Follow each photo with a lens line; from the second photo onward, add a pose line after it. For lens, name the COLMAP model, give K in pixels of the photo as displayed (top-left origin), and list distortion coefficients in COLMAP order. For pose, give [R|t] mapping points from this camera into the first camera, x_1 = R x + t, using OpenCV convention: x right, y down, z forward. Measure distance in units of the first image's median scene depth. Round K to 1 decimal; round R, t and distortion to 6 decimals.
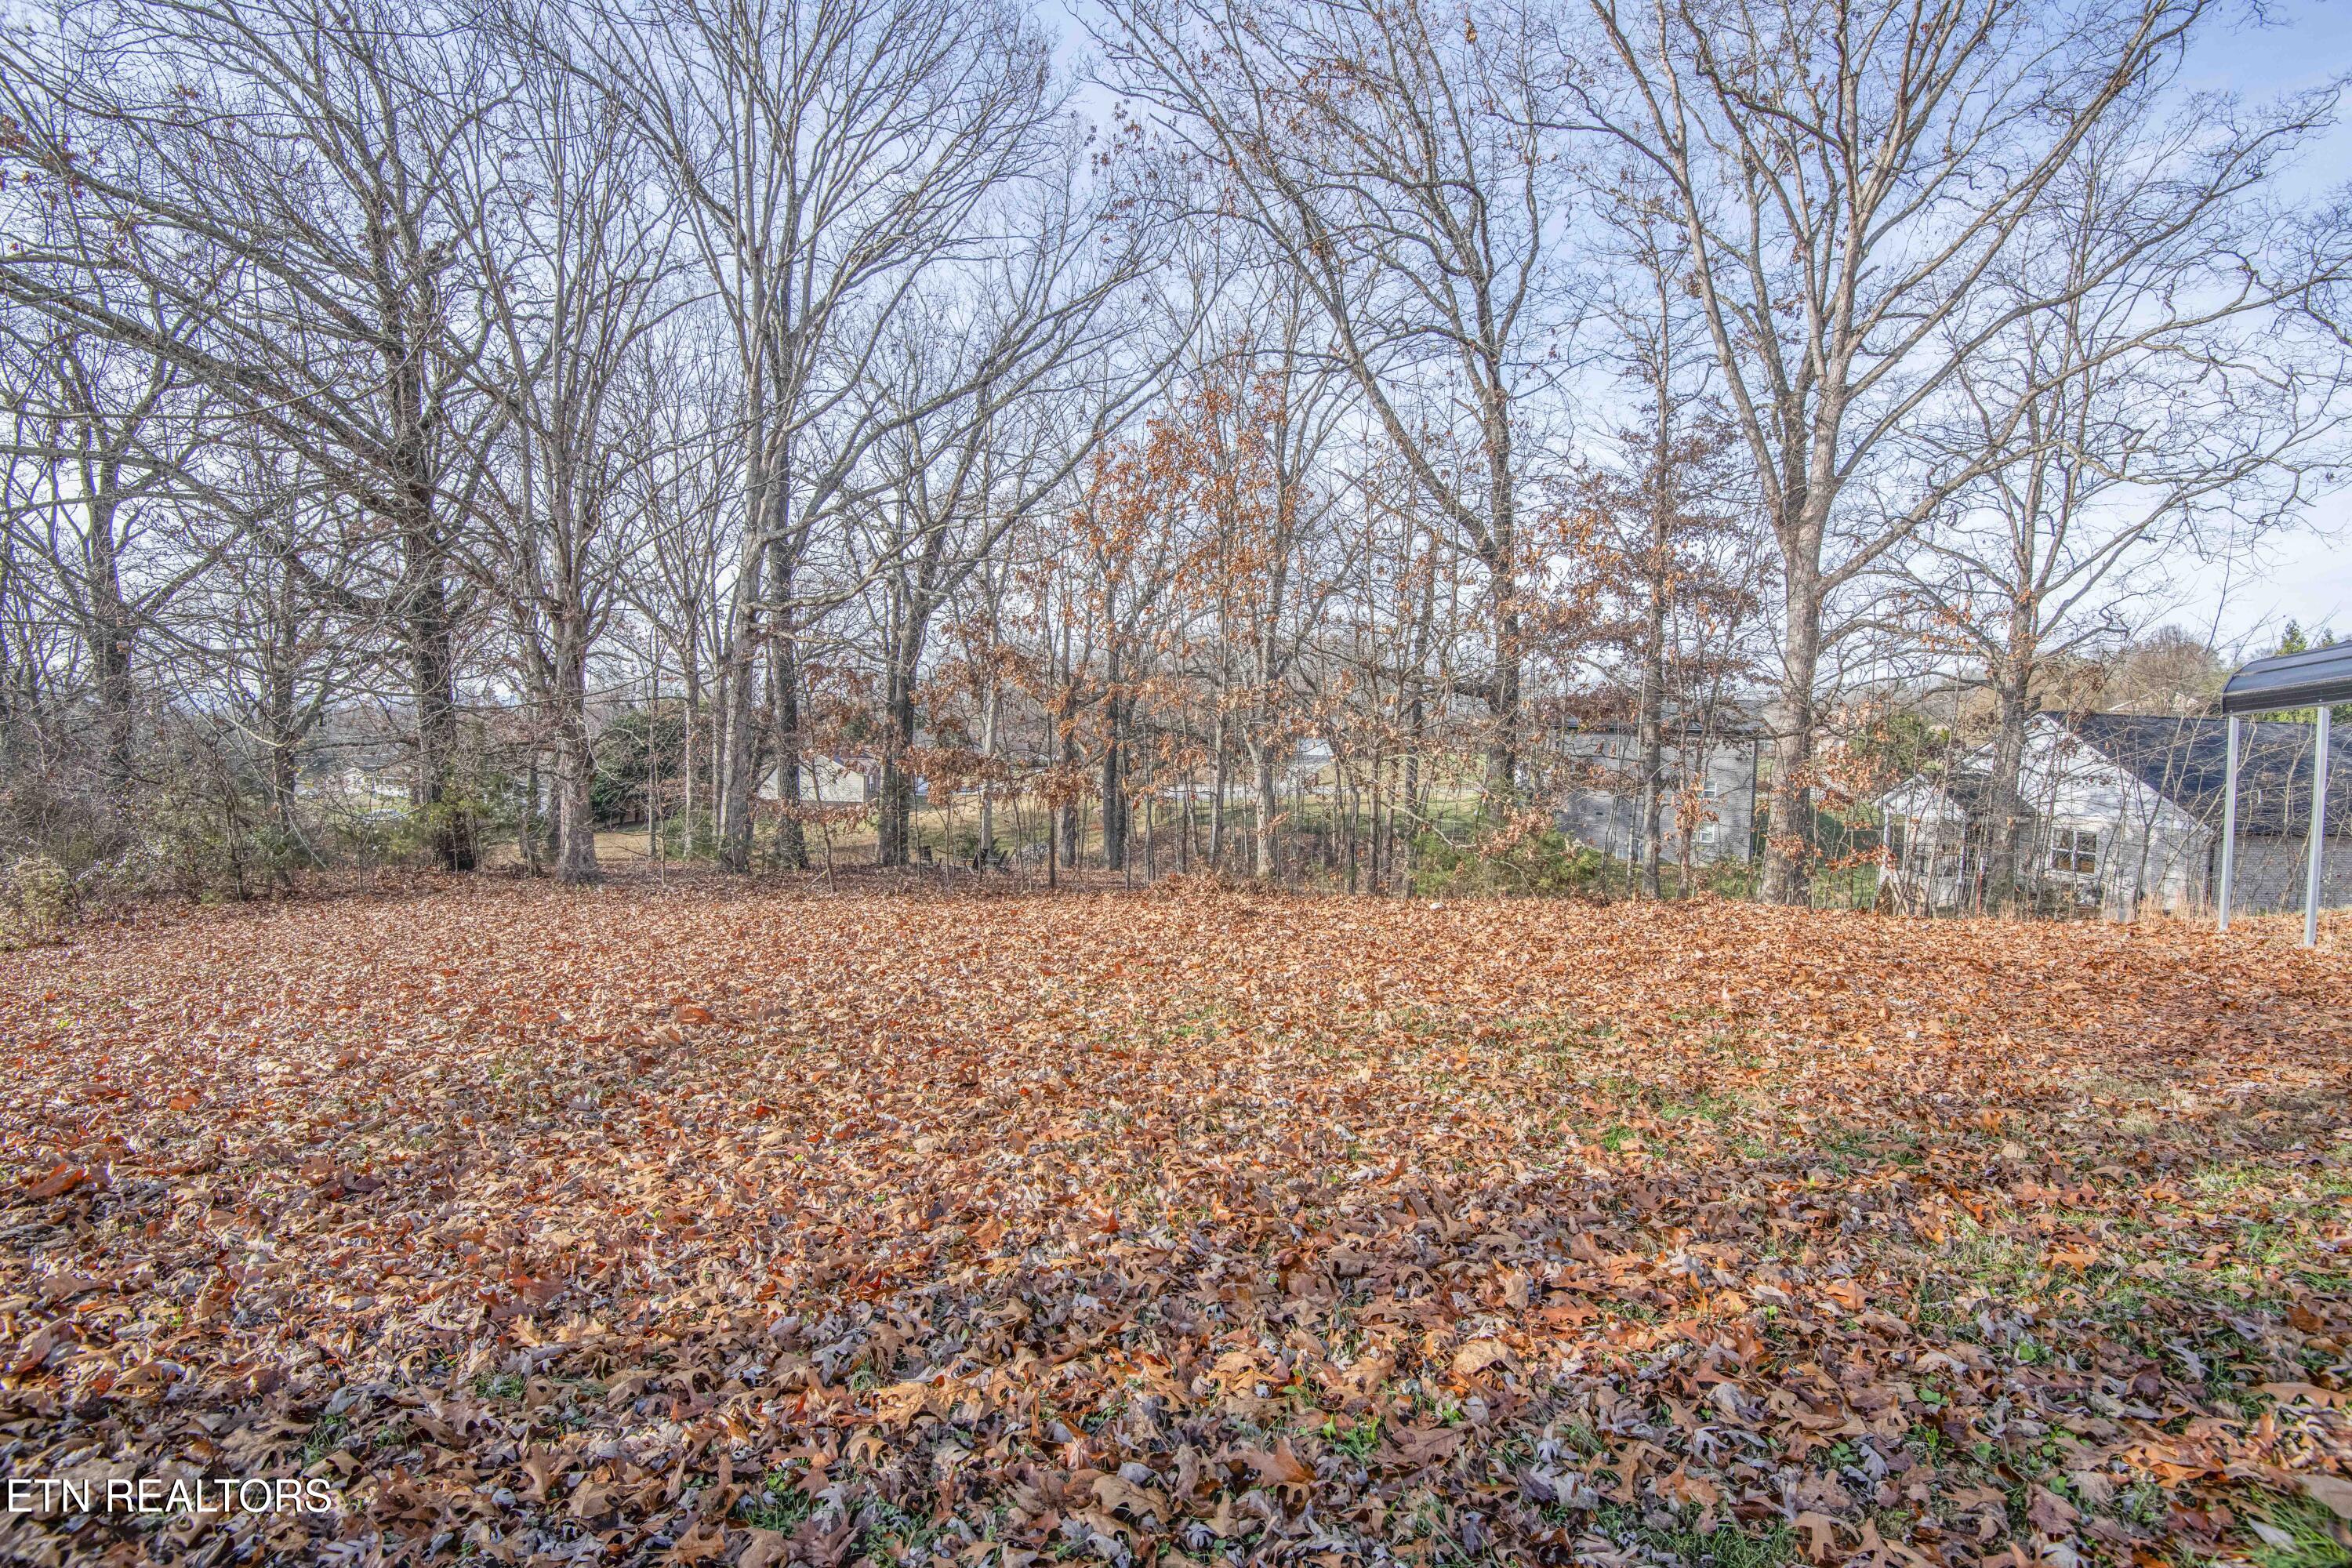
lens RADIAL K [[1082.8, 0, 1189.2], [0, 1082.8, 778.2], [0, 0, 1]] dist [-0.042493, -0.000404]
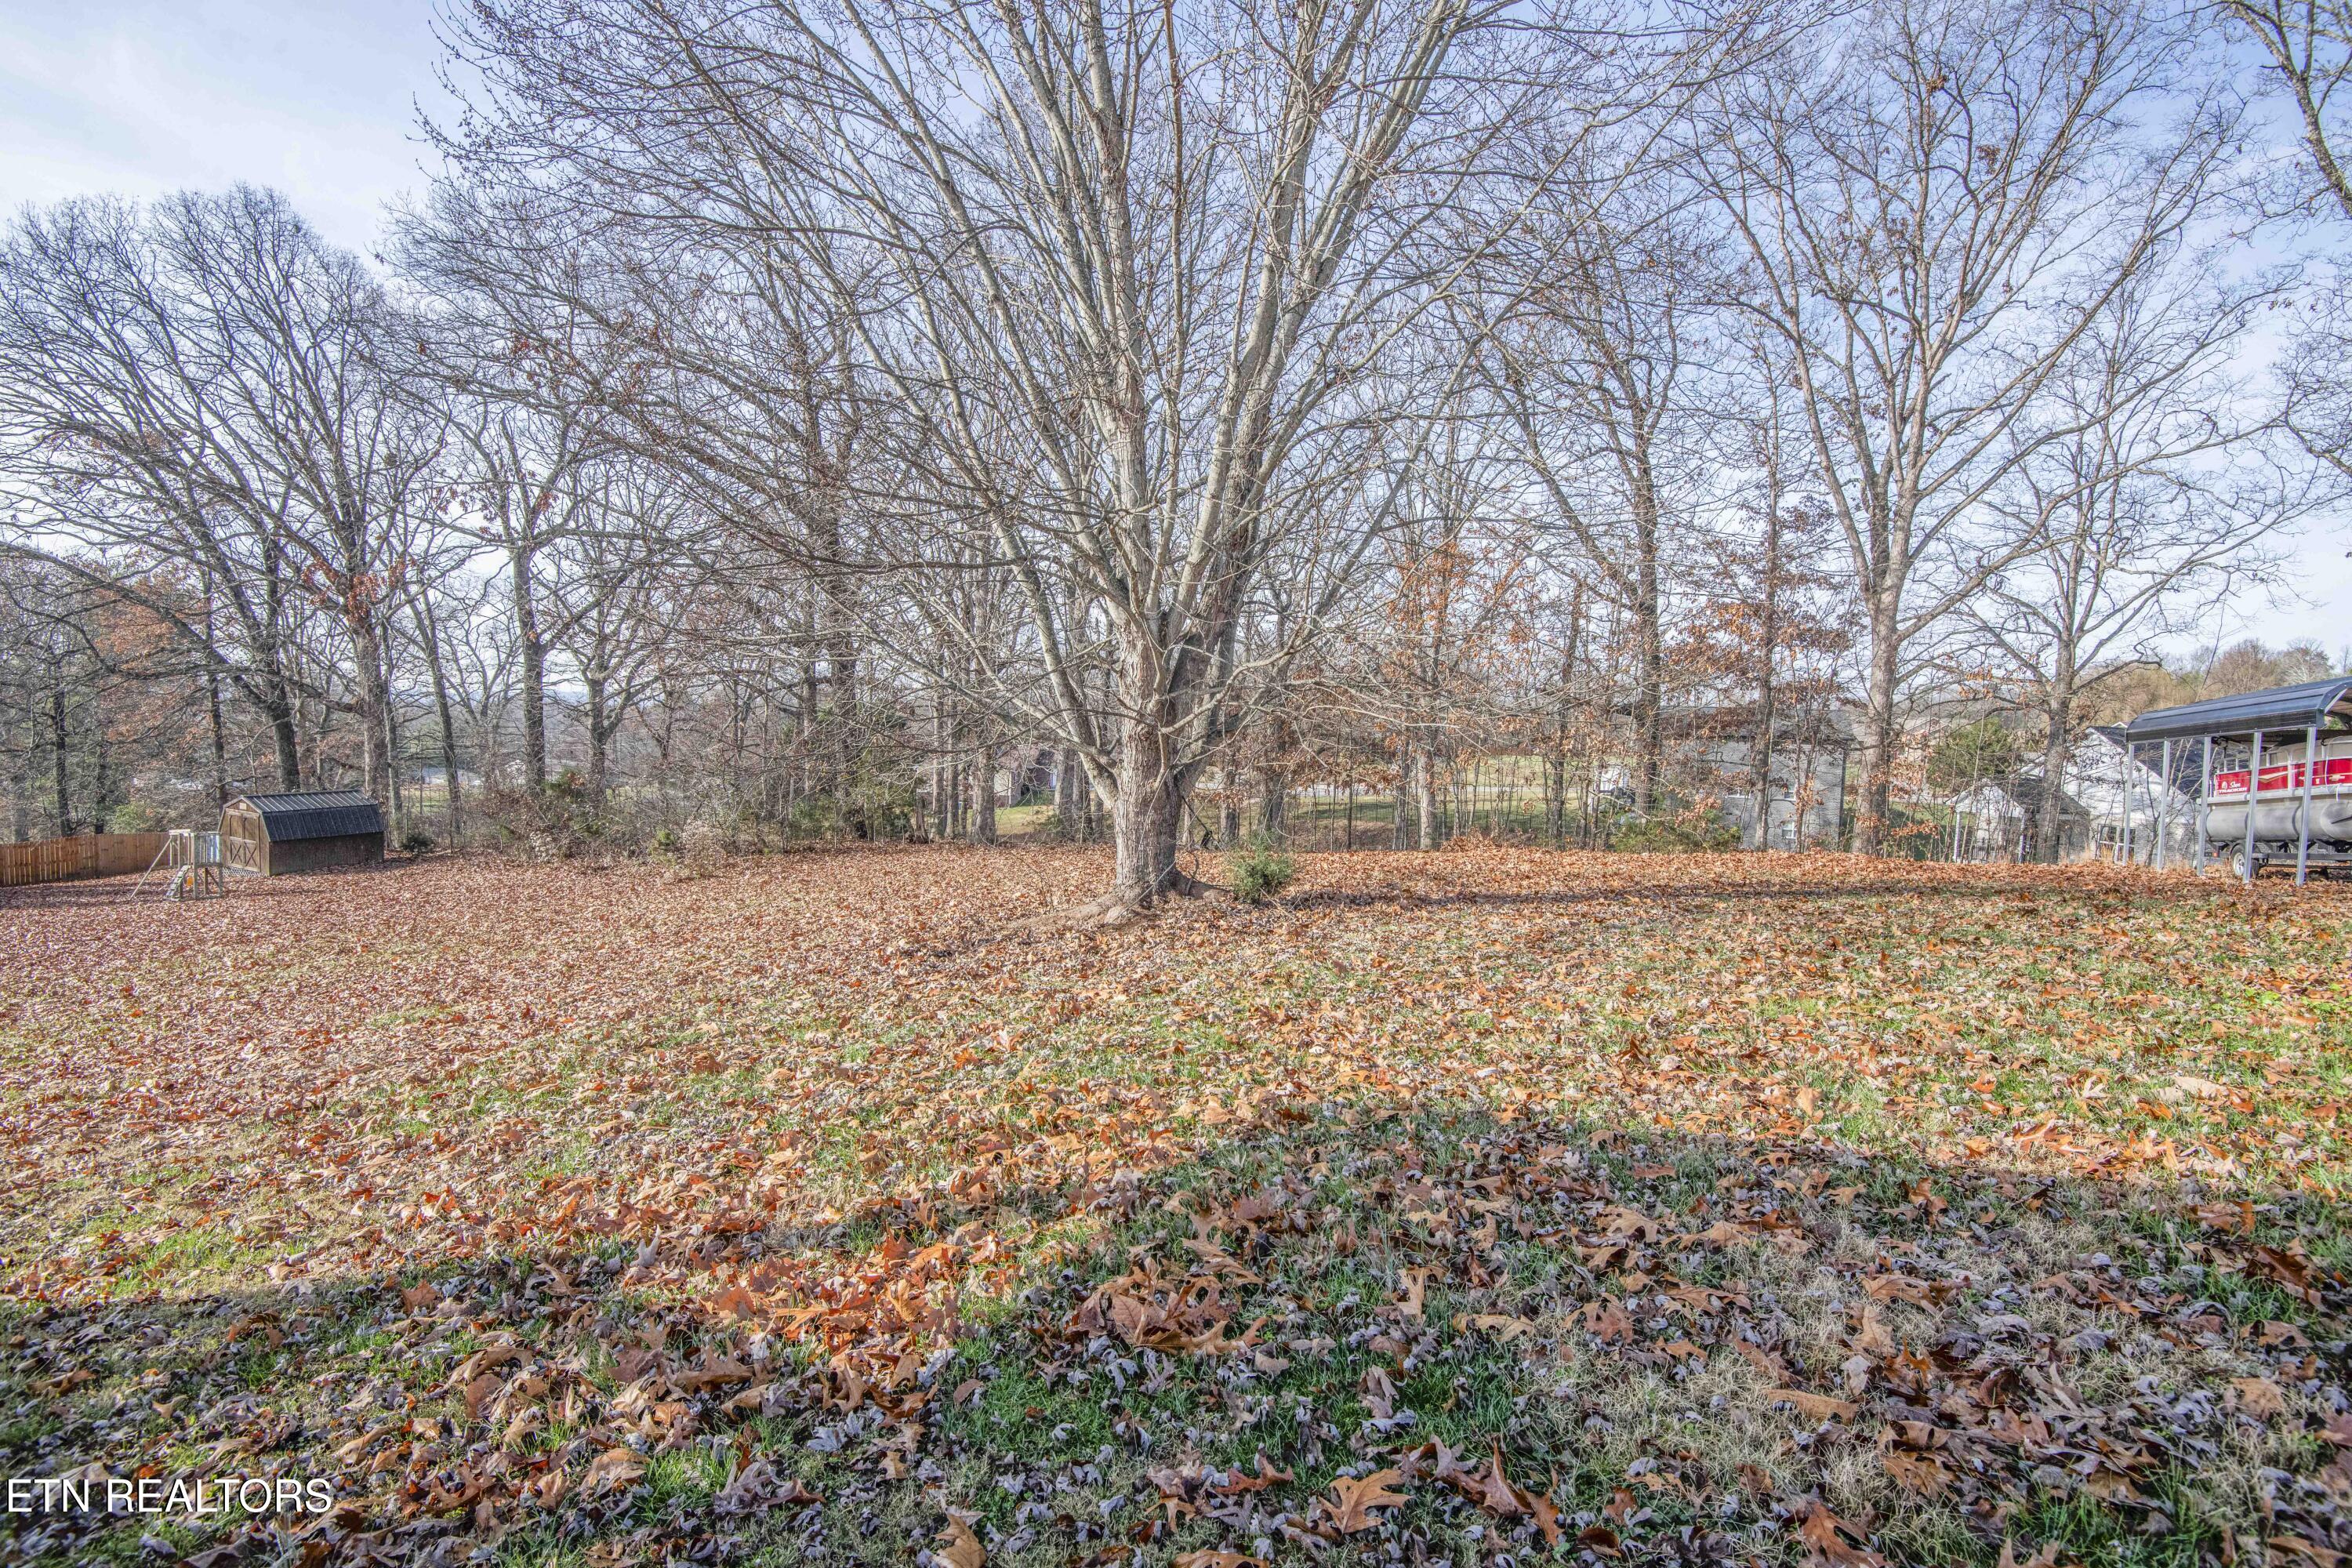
lens RADIAL K [[1082.8, 0, 1189.2], [0, 1082.8, 778.2], [0, 0, 1]] dist [-0.042493, -0.000404]
pose [[0.998103, 0.009487, -0.060825, -0.171422], [-0.009505, 0.999955, -0.000004, 0.005983], [0.060822, 0.000582, 0.998148, -0.309766]]
